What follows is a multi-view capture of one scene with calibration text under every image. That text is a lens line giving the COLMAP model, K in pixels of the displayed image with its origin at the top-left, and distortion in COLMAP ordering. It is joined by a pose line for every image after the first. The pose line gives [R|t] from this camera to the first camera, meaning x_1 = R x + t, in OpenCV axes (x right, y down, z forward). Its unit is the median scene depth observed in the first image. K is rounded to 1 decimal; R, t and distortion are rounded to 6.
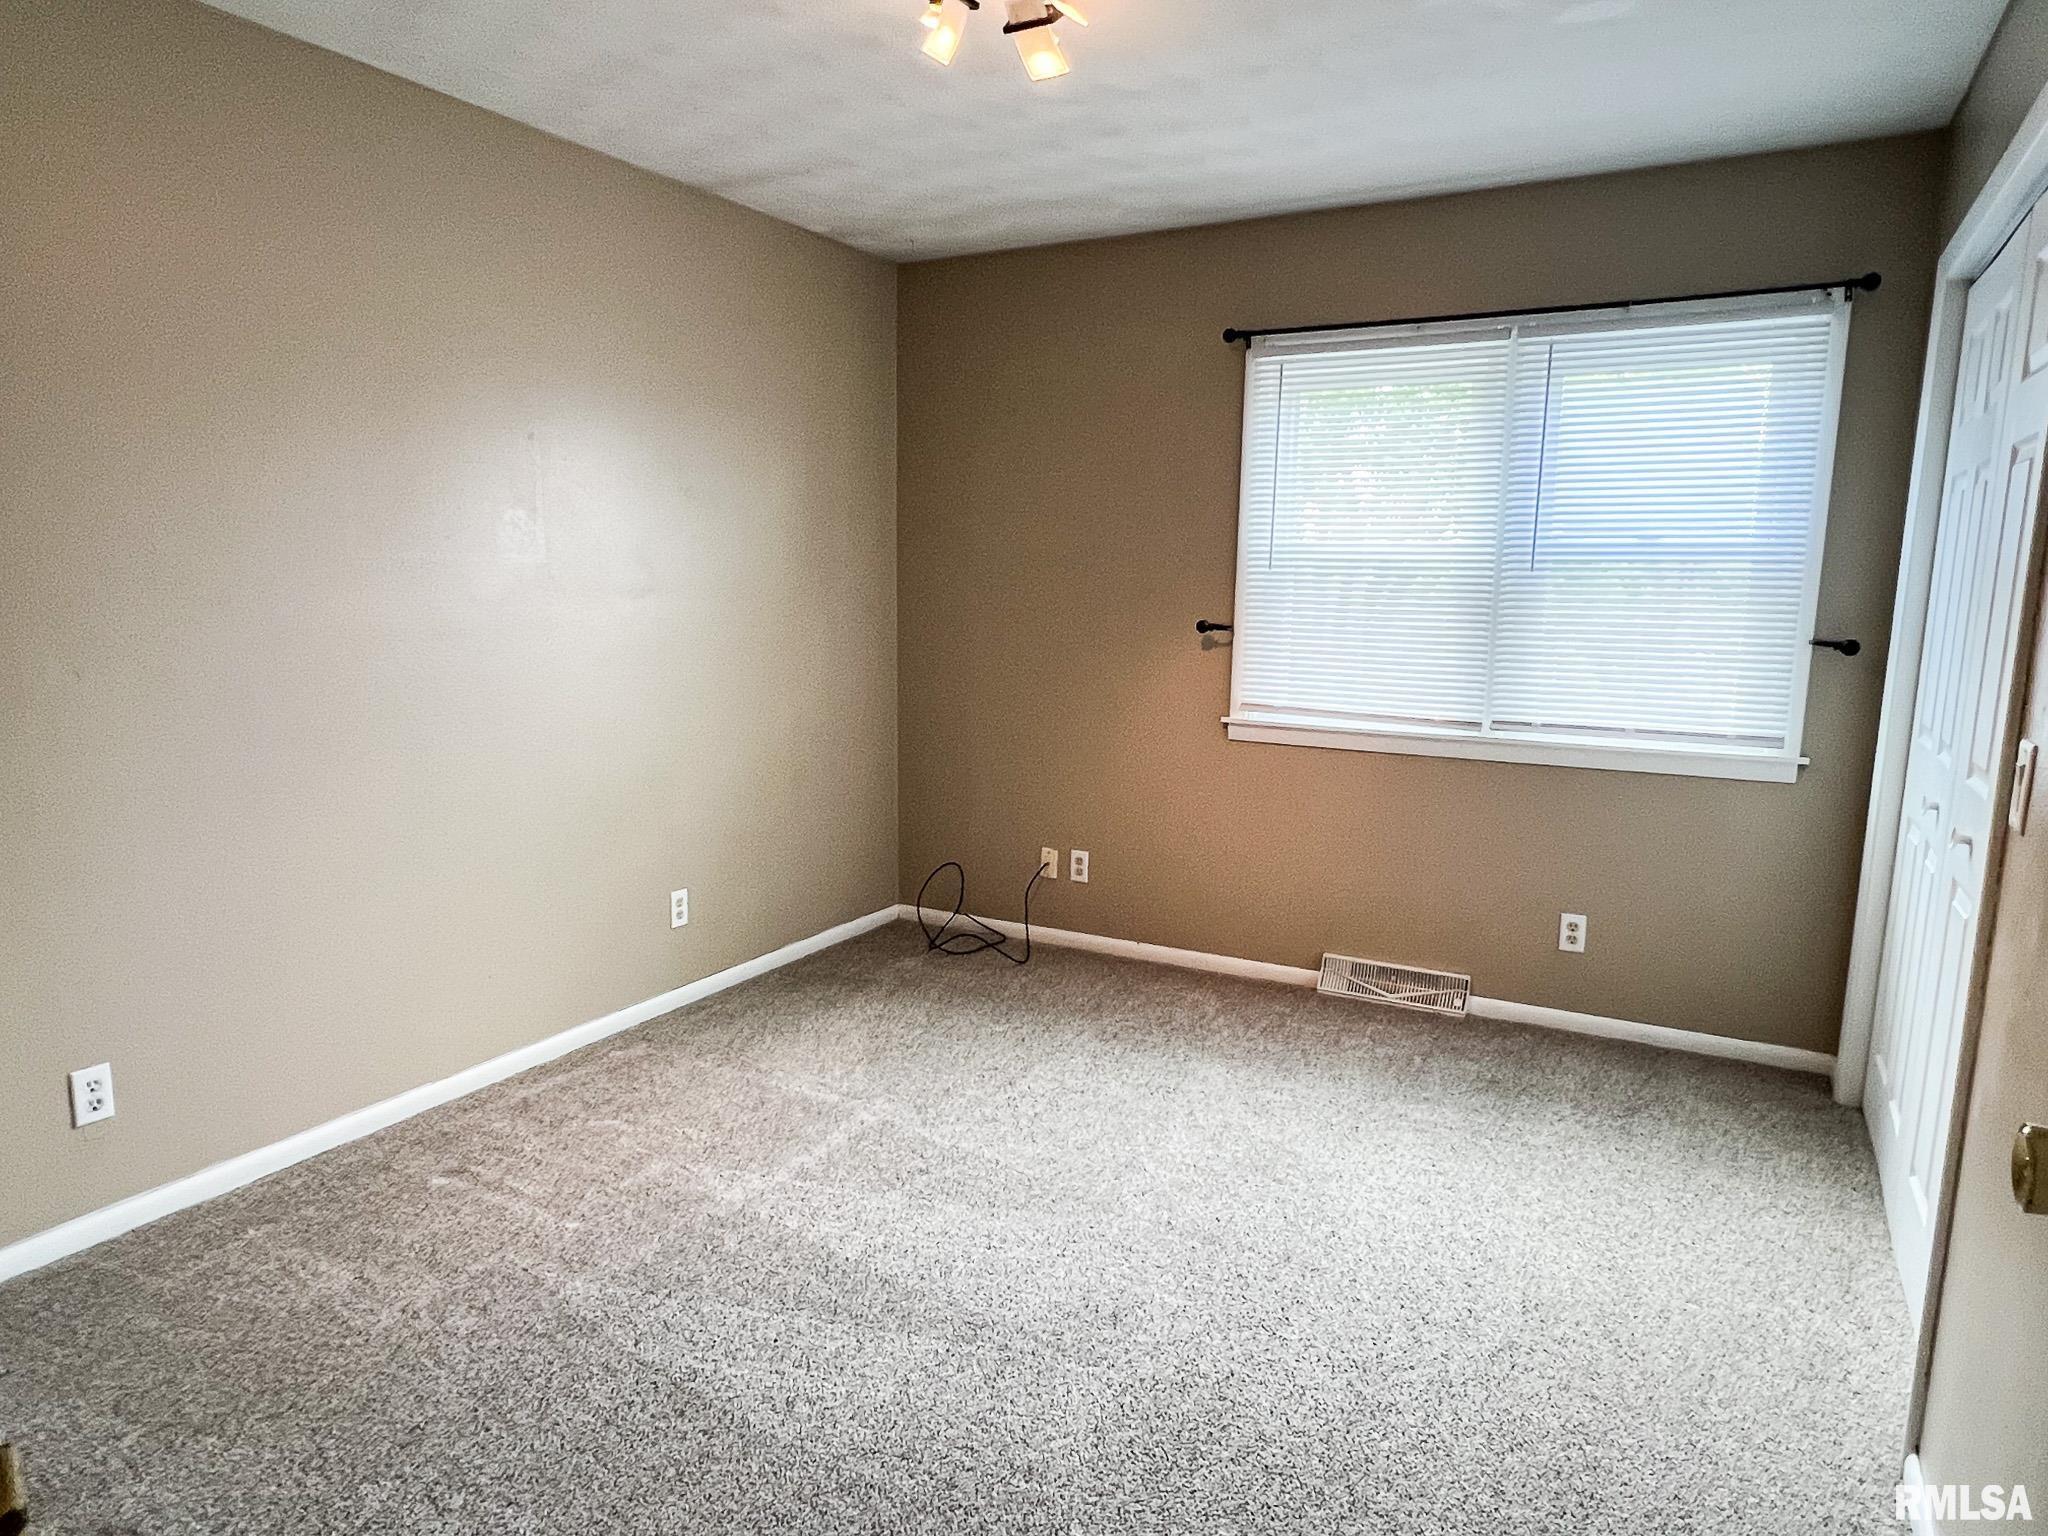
lens RADIAL K [[1268.9, 0, 1034.7], [0, 1268.9, 779.6], [0, 0, 1]] dist [0.001598, 0.002179]
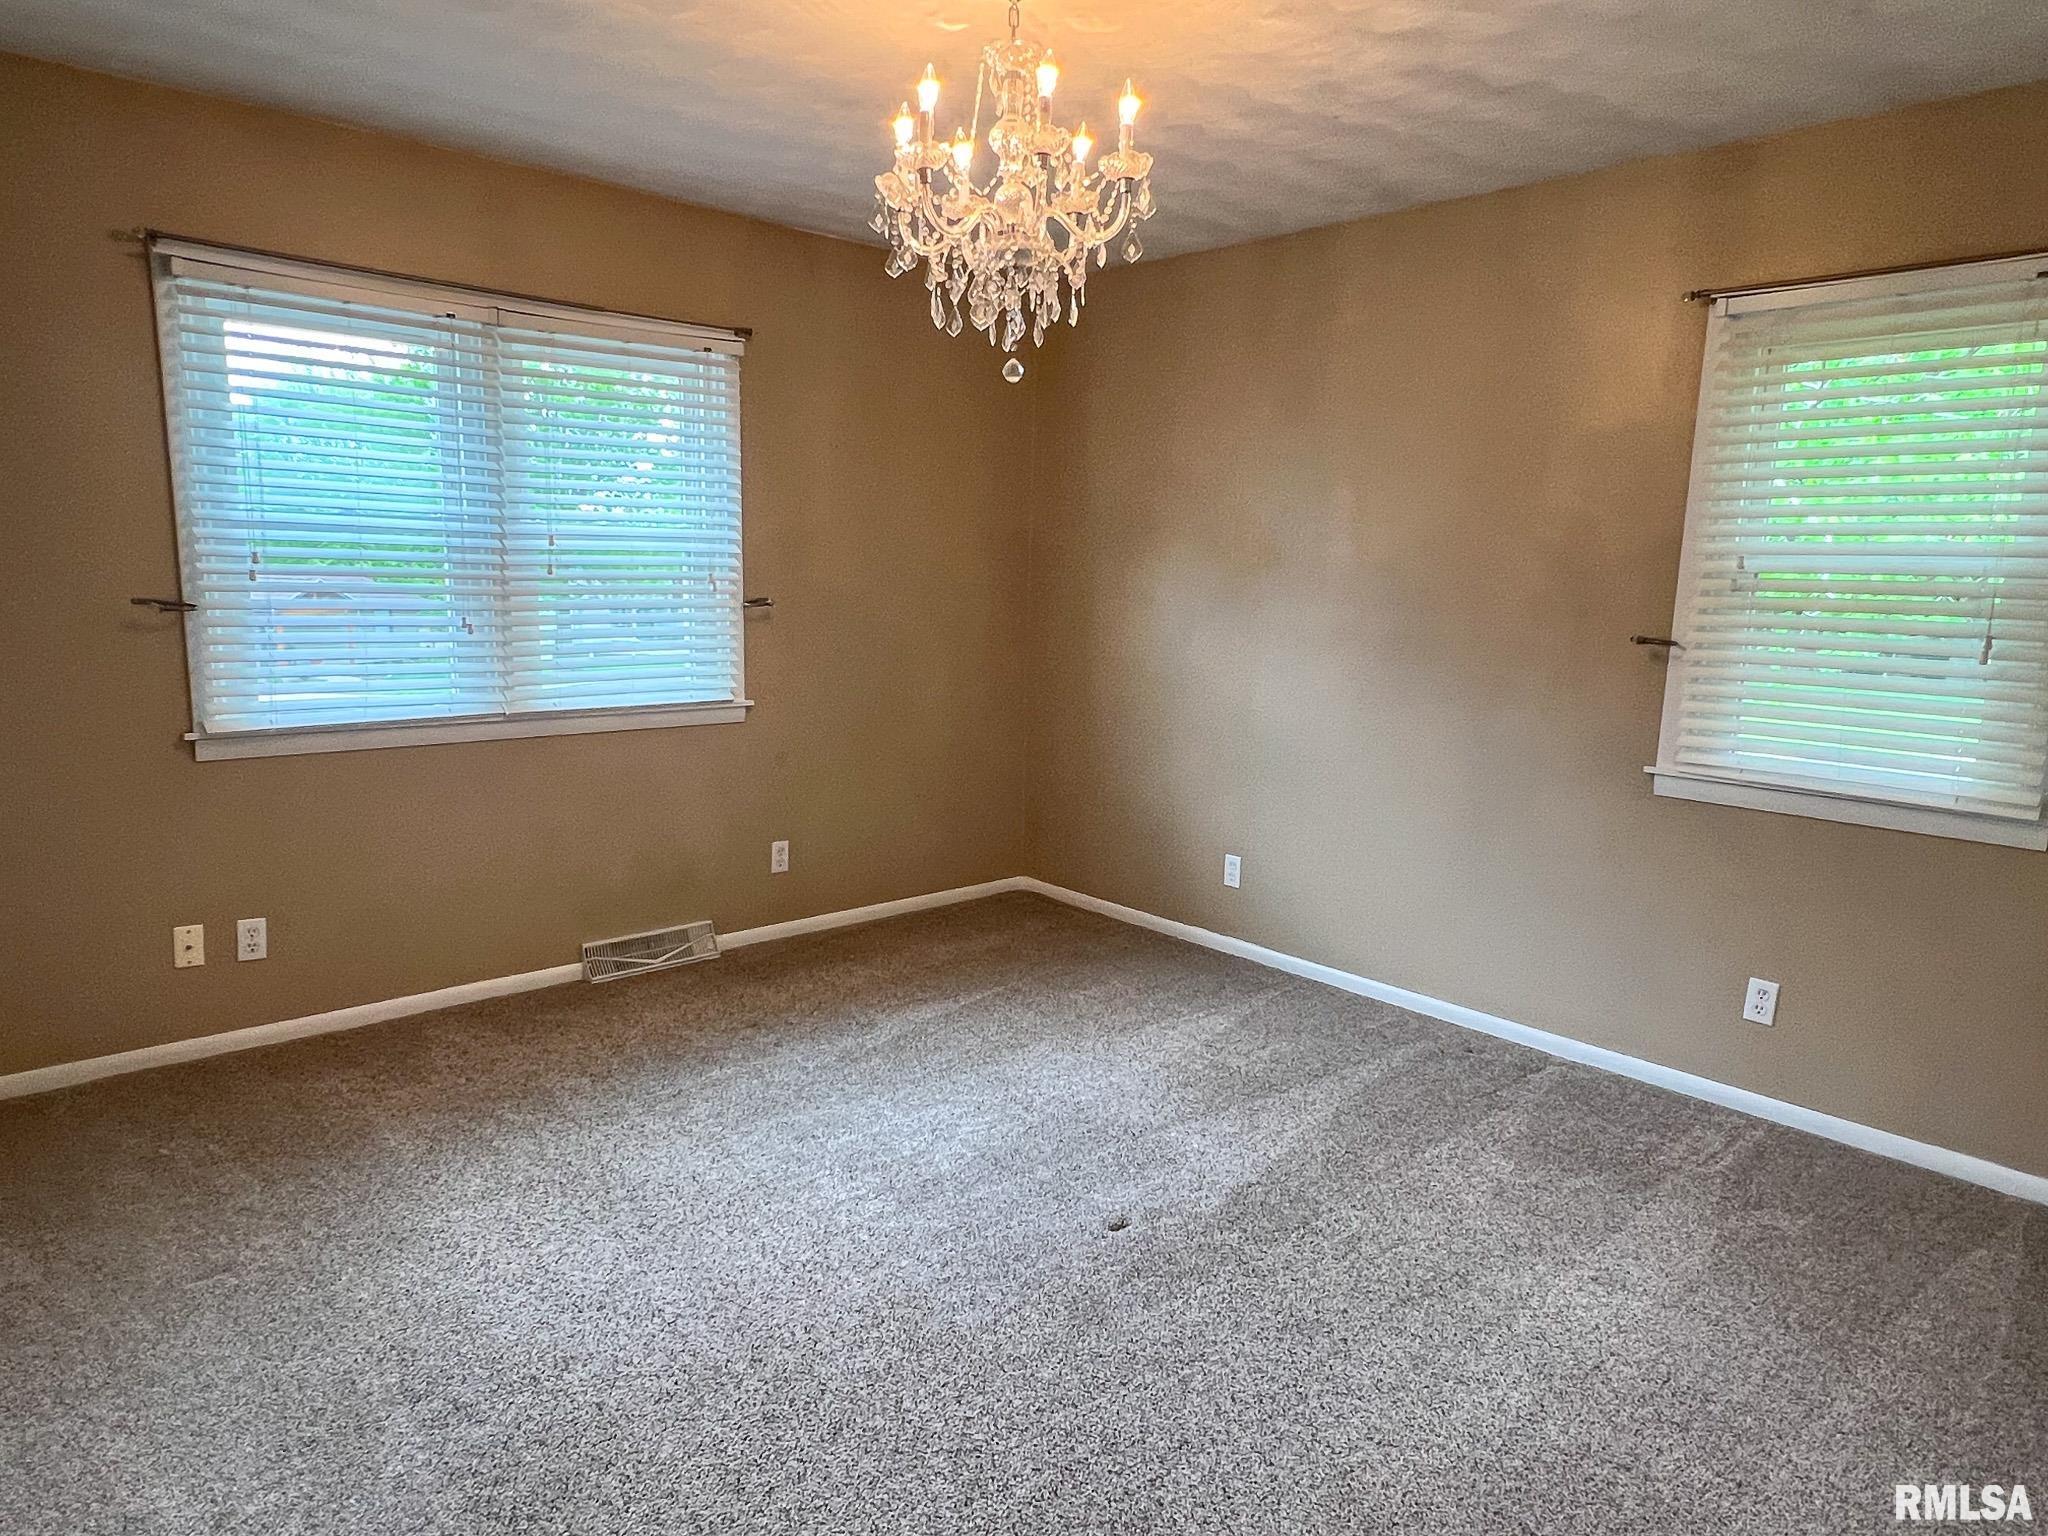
lens RADIAL K [[1268.9, 0, 1034.7], [0, 1268.9, 779.6], [0, 0, 1]] dist [0.001598, 0.002179]
pose [[0.337214, -0.159665, 0.927790, -0.572143], [0.142438, 0.982821, 0.117365, -0.055416], [-0.930590, 0.092575, 0.354163, 0.332678]]
